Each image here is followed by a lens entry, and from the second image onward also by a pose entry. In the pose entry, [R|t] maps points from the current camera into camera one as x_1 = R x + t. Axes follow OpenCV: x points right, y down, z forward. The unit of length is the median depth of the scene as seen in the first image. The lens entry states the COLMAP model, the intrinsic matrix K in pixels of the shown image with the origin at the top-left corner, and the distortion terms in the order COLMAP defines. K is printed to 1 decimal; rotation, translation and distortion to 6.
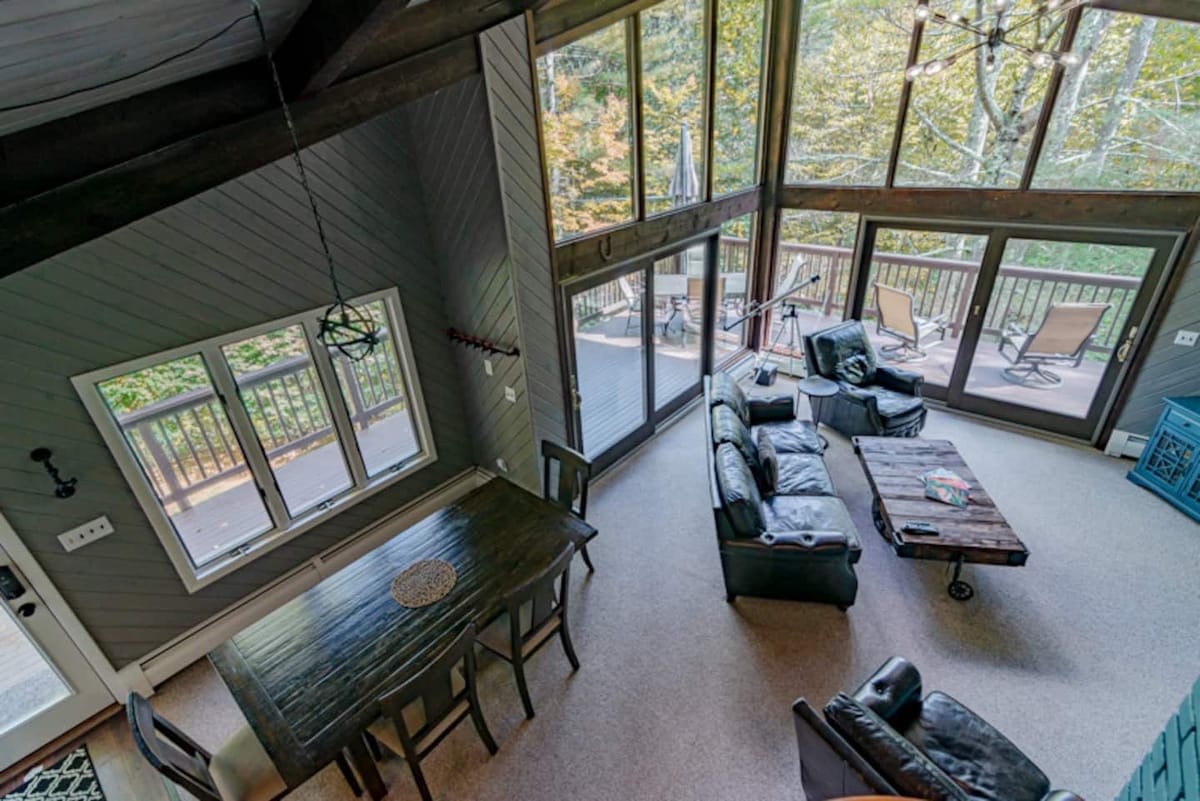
lens RADIAL K [[542.5, 0, 600.0], [0, 542.5, 400.5], [0, 0, 1]] dist [0.014913, 0.000371]
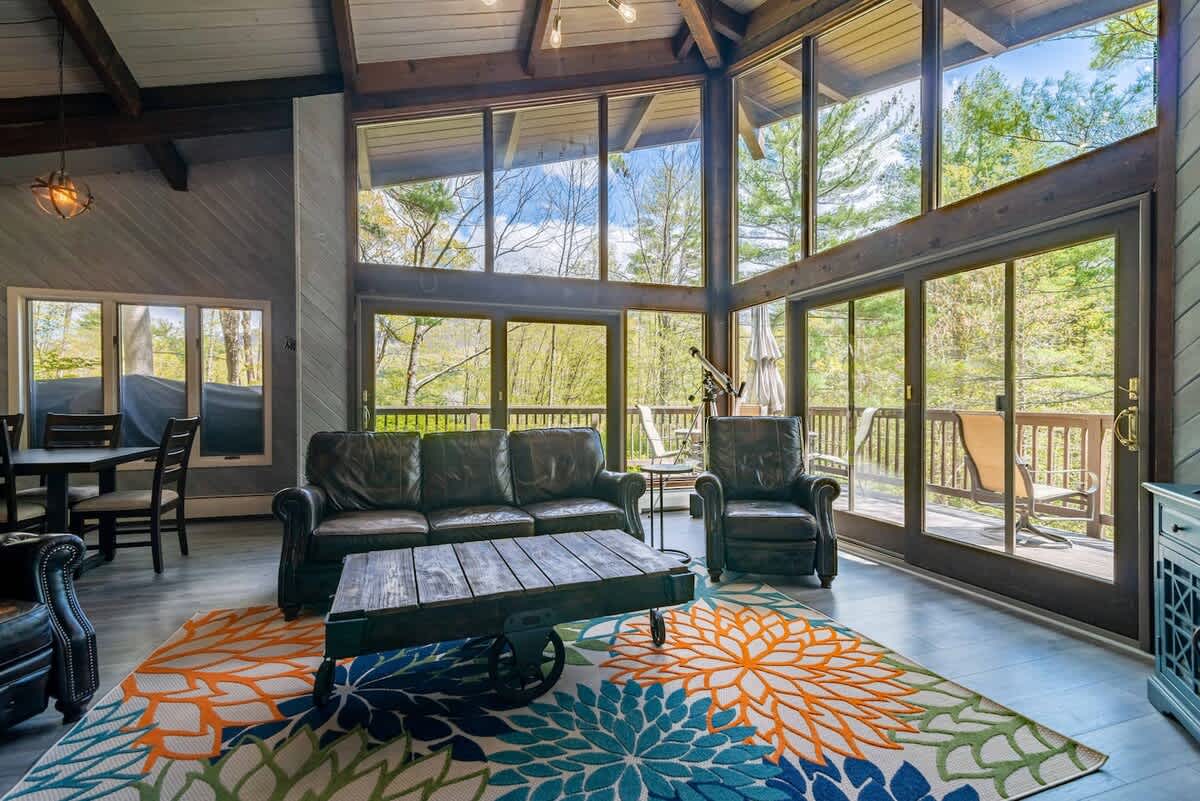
lens RADIAL K [[542.5, 0, 600.0], [0, 542.5, 400.5], [0, 0, 1]] dist [0.014913, 0.000371]
pose [[0.856406, 0.055308, -0.513332, 0.840646], [-0.281817, 0.883146, -0.375010, 0.224589], [0.432606, 0.465826, 0.771918, 0.414773]]
